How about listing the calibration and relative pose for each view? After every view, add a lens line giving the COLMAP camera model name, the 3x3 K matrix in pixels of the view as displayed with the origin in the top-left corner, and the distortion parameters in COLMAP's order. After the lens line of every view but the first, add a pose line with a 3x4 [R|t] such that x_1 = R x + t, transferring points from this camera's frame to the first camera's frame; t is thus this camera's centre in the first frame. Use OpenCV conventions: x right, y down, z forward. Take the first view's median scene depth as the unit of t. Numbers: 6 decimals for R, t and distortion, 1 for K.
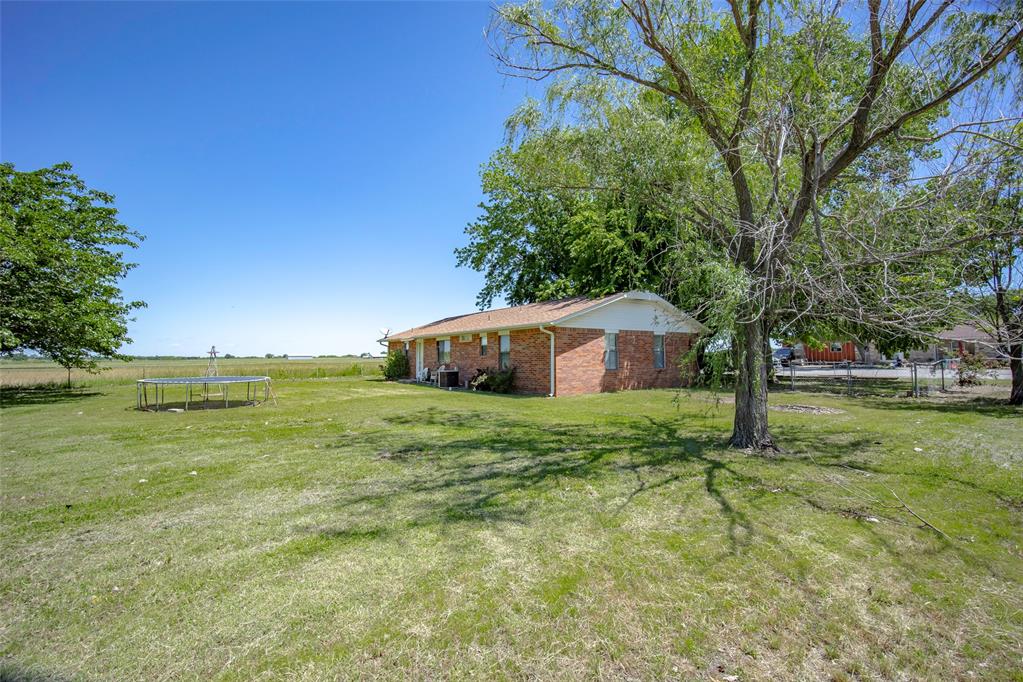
lens RADIAL K [[445.2, 0, 519.2], [0, 445.2, 357.7], [0, 0, 1]] dist [-0.002822, -0.000389]
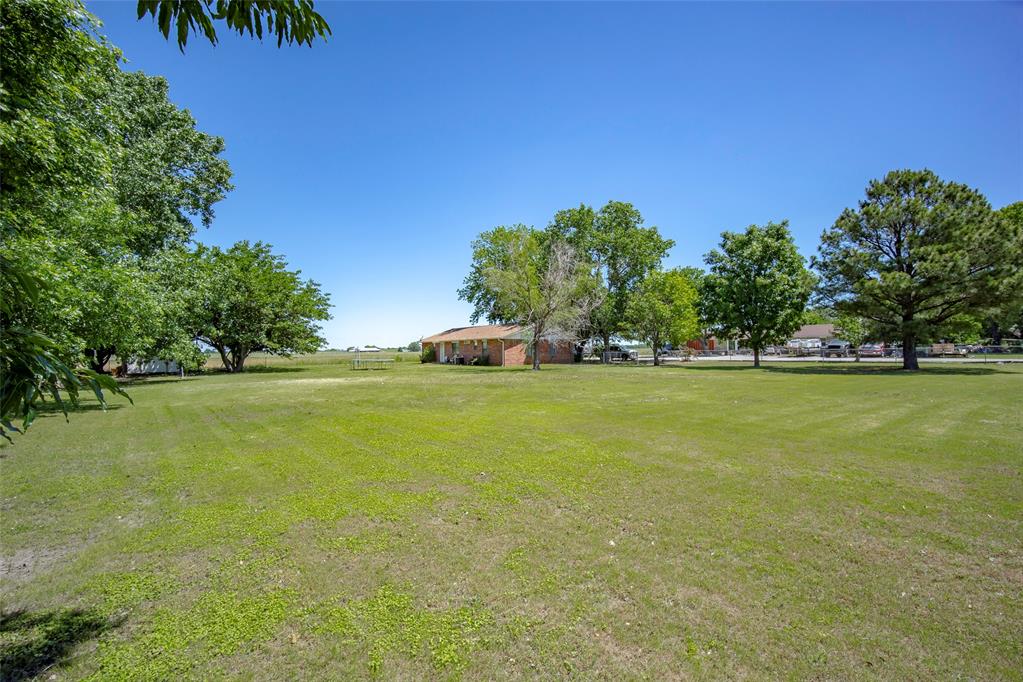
lens RADIAL K [[445.2, 0, 519.2], [0, 445.2, 357.7], [0, 0, 1]] dist [-0.002822, -0.000389]
pose [[0.999431, -0.005888, 0.033224, 0.055241], [0.005364, 0.999860, 0.015834, -0.000789], [-0.033312, -0.015647, 0.999323, -1.053147]]
